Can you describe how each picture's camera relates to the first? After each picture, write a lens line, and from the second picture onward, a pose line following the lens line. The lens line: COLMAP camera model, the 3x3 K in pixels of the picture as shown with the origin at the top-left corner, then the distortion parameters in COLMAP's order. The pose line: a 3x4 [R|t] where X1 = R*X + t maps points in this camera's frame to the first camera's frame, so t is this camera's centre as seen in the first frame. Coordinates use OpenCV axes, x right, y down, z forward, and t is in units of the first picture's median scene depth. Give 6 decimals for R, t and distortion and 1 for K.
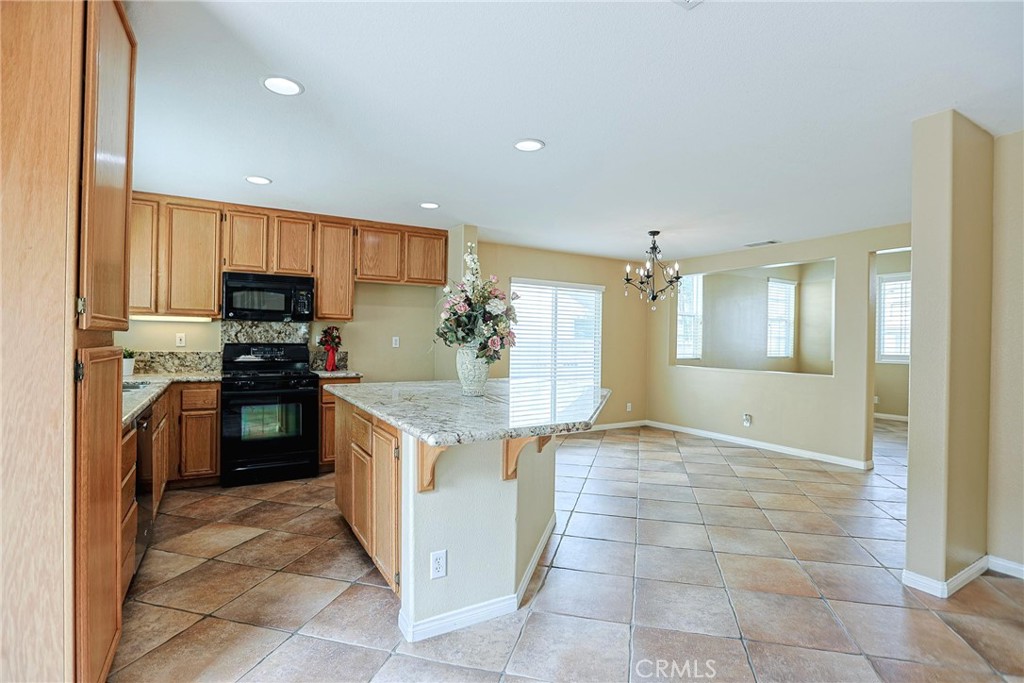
lens RADIAL K [[490.6, 0, 517.9], [0, 490.6, 339.5], [0, 0, 1]] dist [-0.057542, 0.021764]
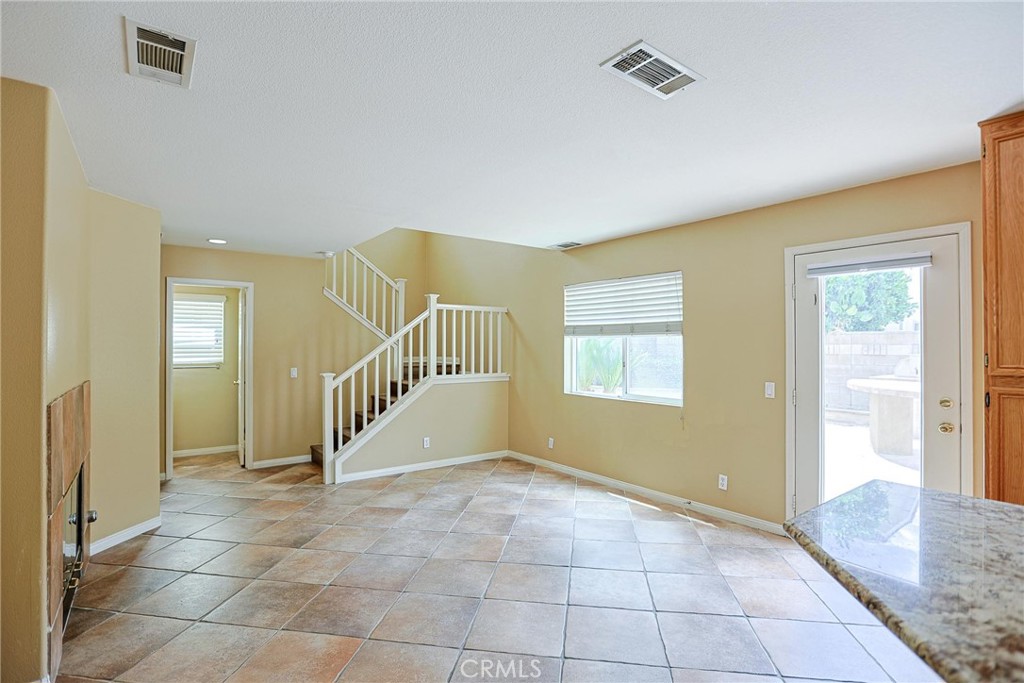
lens RADIAL K [[490.6, 0, 517.9], [0, 490.6, 339.5], [0, 0, 1]] dist [-0.057542, 0.021764]
pose [[-0.994350, -0.018462, -0.104538, 0.281191], [-0.017164, 0.999764, -0.013299, -0.029621], [0.104759, -0.011430, -0.994432, 0.787487]]
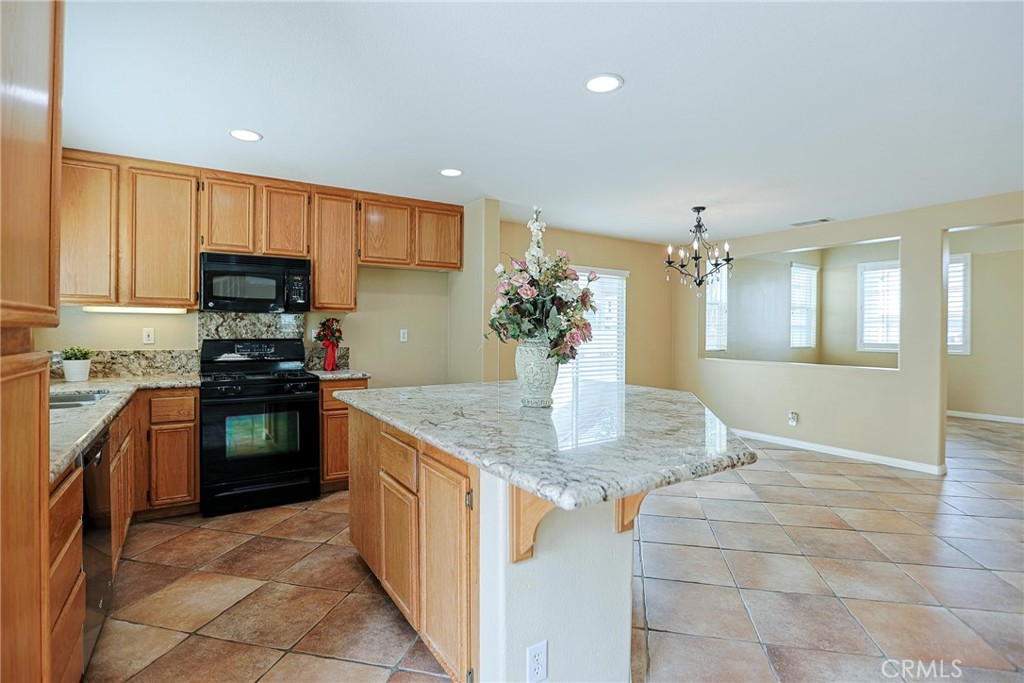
lens RADIAL K [[498.3, 0, 514.1], [0, 498.3, 332.1], [0, 0, 1]] dist [-0.052704, 0.018967]
pose [[0.999542, -0.008488, 0.029060, -0.105916], [0.008389, 0.999959, 0.003525, -0.003529], [-0.029089, -0.003279, 0.999571, 0.154752]]
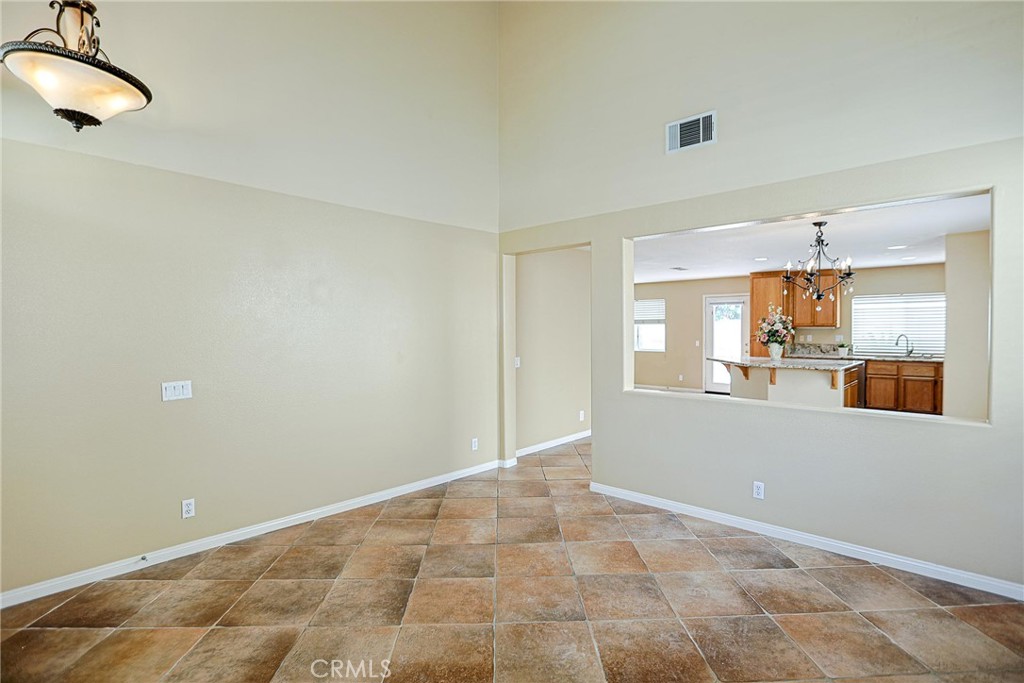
lens RADIAL K [[498.3, 0, 514.1], [0, 498.3, 332.1], [0, 0, 1]] dist [-0.052704, 0.018967]
pose [[-0.962706, -0.007214, -0.270452, 1.327448], [-0.009038, 0.999944, 0.005498, -0.023373], [0.270397, 0.007738, -0.962718, 2.156846]]
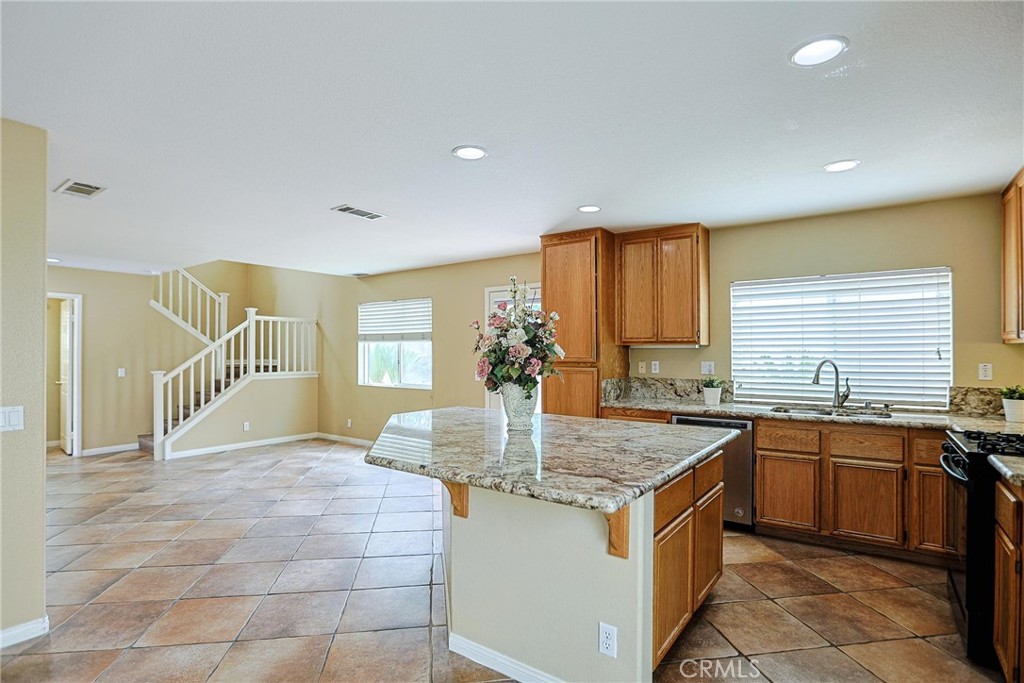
lens RADIAL K [[499.6, 0, 510.9], [0, 499.6, 345.8], [0, 0, 1]] dist [-0.059688, 0.028825]
pose [[-0.920814, -0.018571, -0.389559, 0.212873], [-0.012749, 0.999765, -0.017525, -0.020206], [0.389793, -0.011171, -0.920835, 1.322600]]
